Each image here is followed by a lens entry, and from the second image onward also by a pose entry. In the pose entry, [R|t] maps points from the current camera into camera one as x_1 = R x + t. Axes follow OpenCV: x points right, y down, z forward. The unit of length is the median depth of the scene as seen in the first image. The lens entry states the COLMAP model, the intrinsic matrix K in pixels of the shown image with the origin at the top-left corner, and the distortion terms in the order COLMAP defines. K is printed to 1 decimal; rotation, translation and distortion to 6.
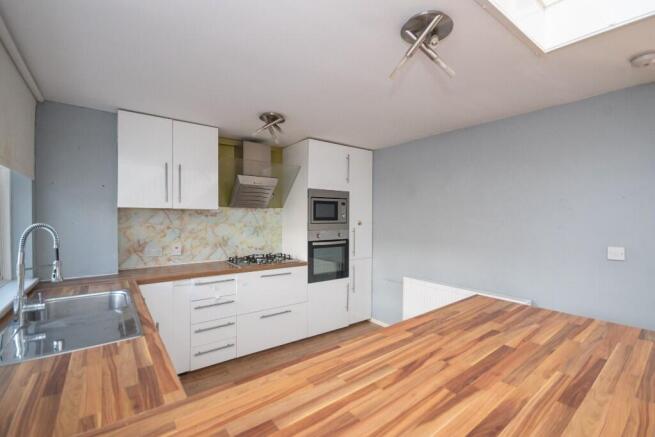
lens RADIAL K [[294.1, 0, 325.5], [0, 294.1, 220.9], [0, 0, 1]] dist [-0.003967, -0.000865]
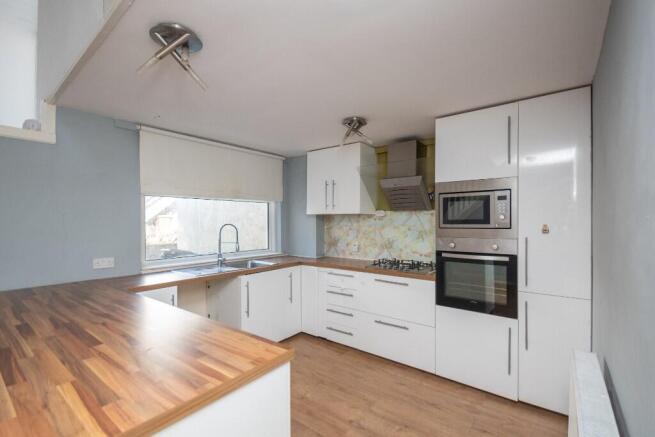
lens RADIAL K [[294.1, 0, 325.5], [0, 294.1, 220.9], [0, 0, 1]] dist [-0.003967, -0.000865]
pose [[0.251139, -0.006833, -0.967927, 0.631987], [-0.012315, 0.999872, -0.010254, 0.002320], [0.967873, 0.014496, 0.251022, 0.527988]]
